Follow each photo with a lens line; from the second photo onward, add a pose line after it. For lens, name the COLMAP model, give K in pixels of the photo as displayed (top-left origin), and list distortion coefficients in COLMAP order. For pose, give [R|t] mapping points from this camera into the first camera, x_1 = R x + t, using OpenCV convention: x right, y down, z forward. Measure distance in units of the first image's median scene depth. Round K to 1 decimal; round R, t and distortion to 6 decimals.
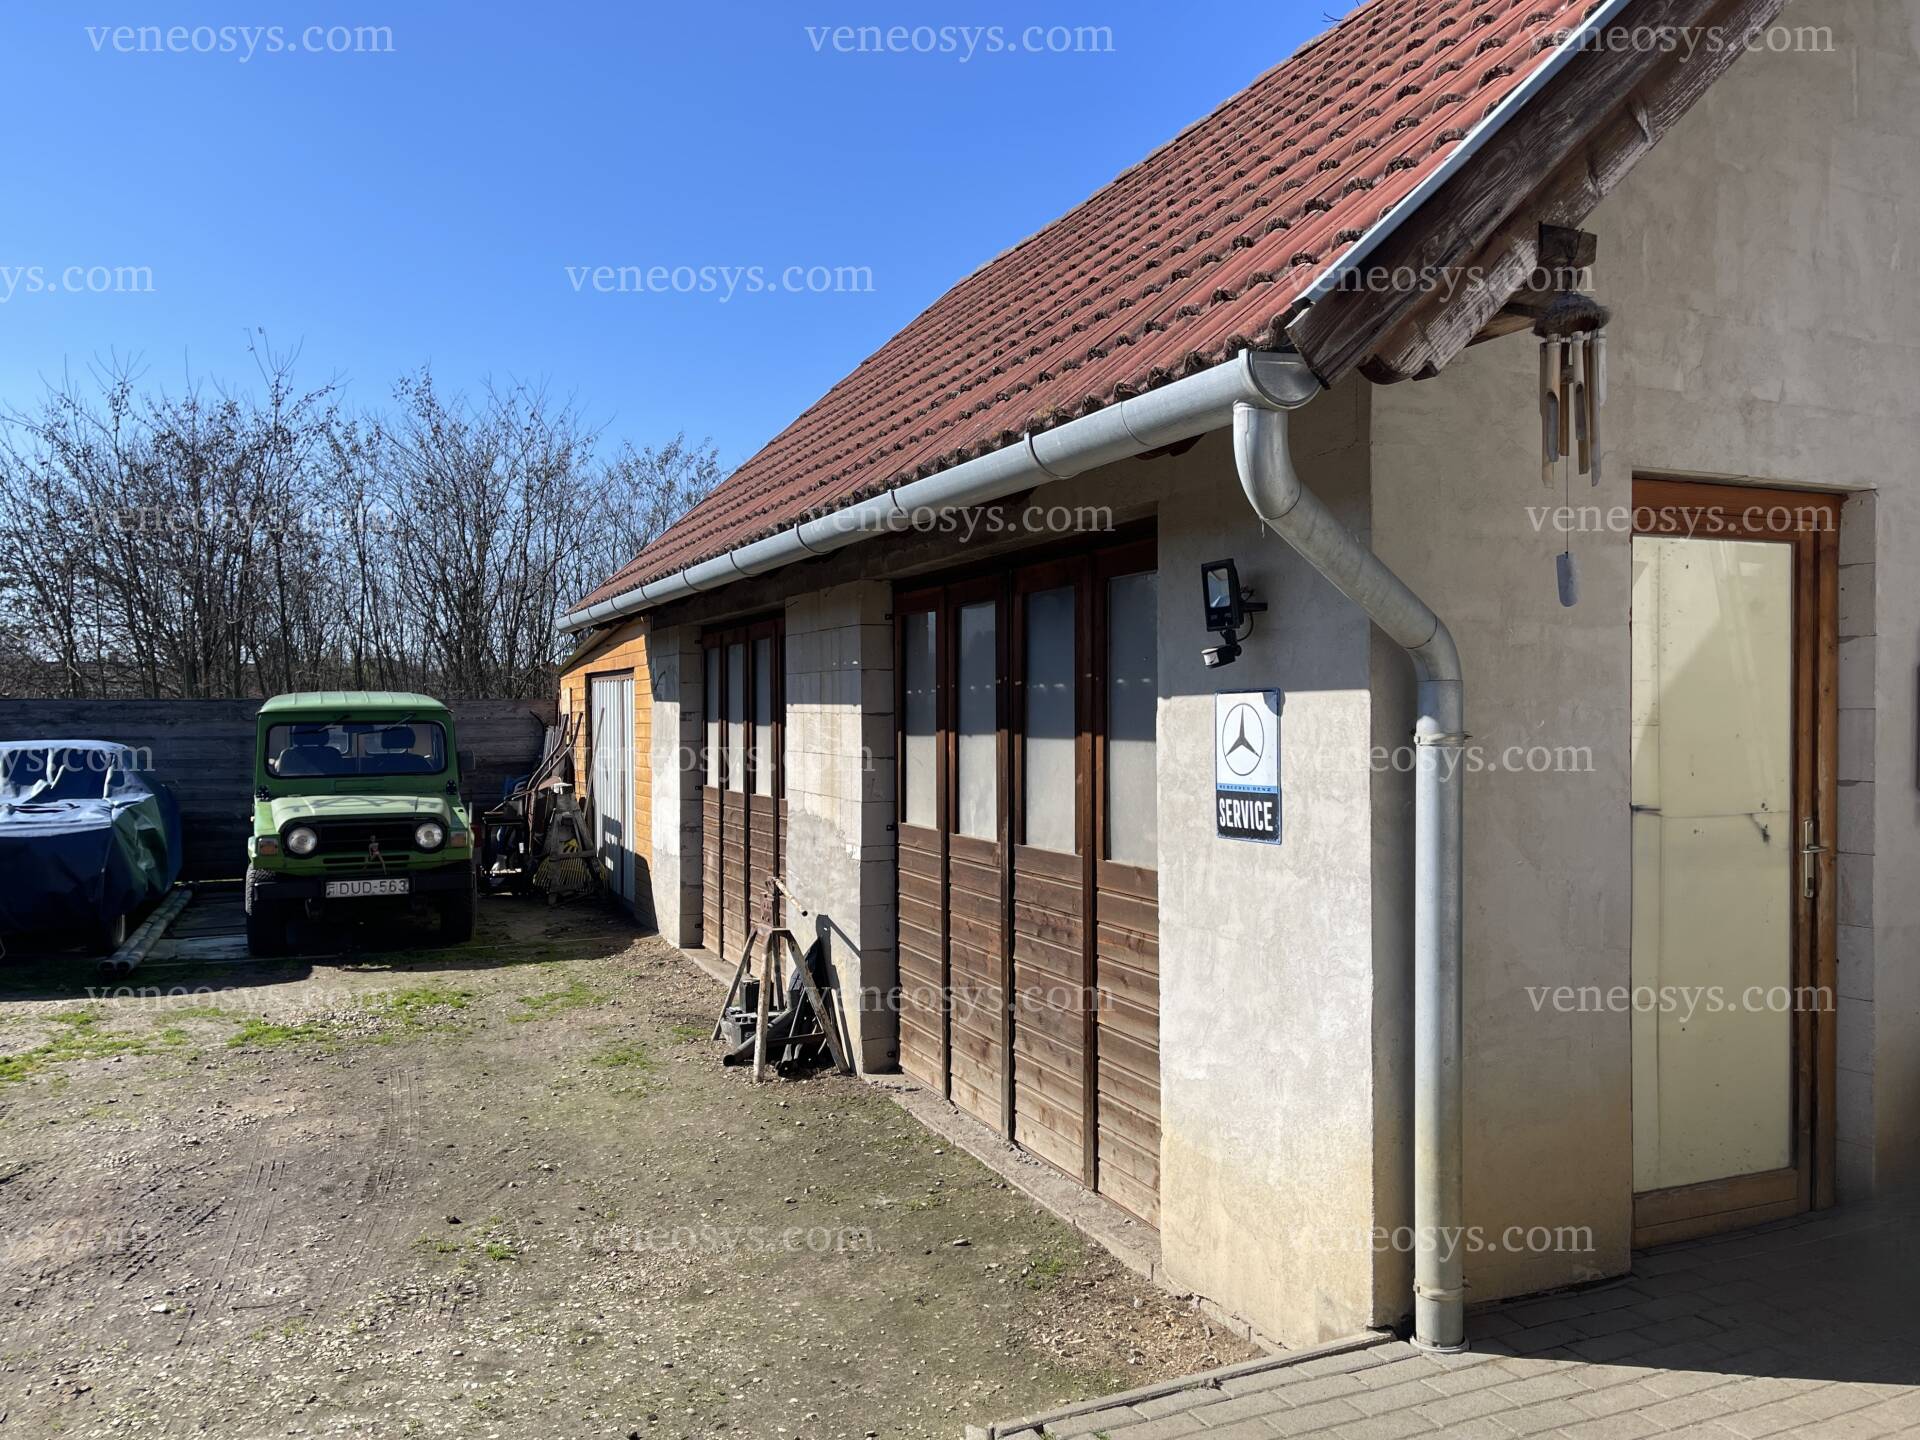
lens RADIAL K [[1486.6, 0, 961.5], [0, 1486.6, 720.5], [0, 0, 1]] dist [0.065974, -0.075435]
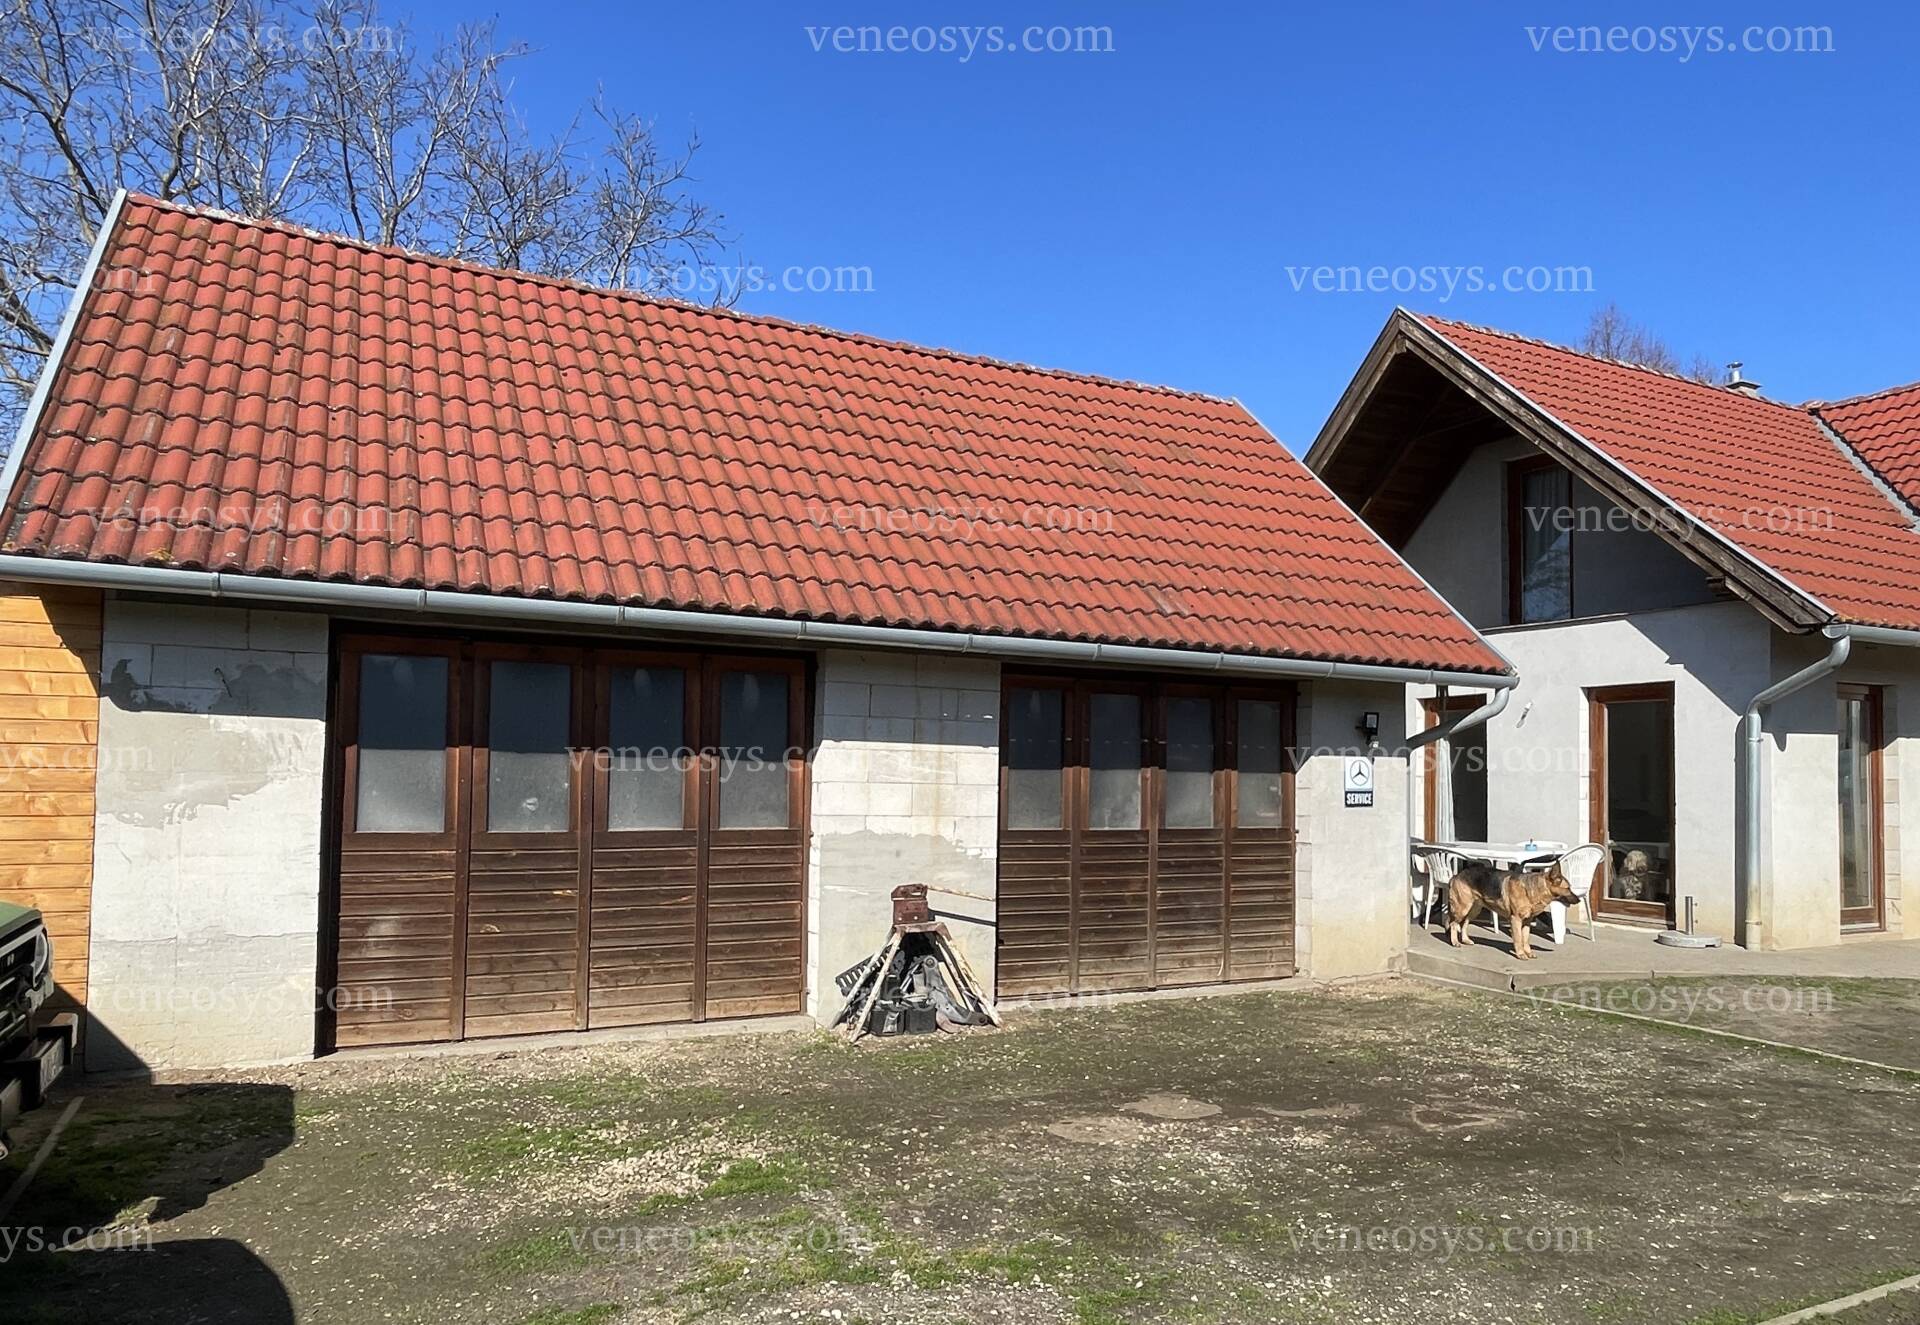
lens RADIAL K [[1189.0, 0, 1007.0], [0, 1189.0, 731.5], [0, 0, 1]] dist [0.008187, -0.019590]
pose [[-0.038243, 0.041167, 0.998420, -2.058837], [-0.015003, 0.999015, -0.041767, 0.038693], [-0.999156, -0.016576, -0.037588, 1.747612]]
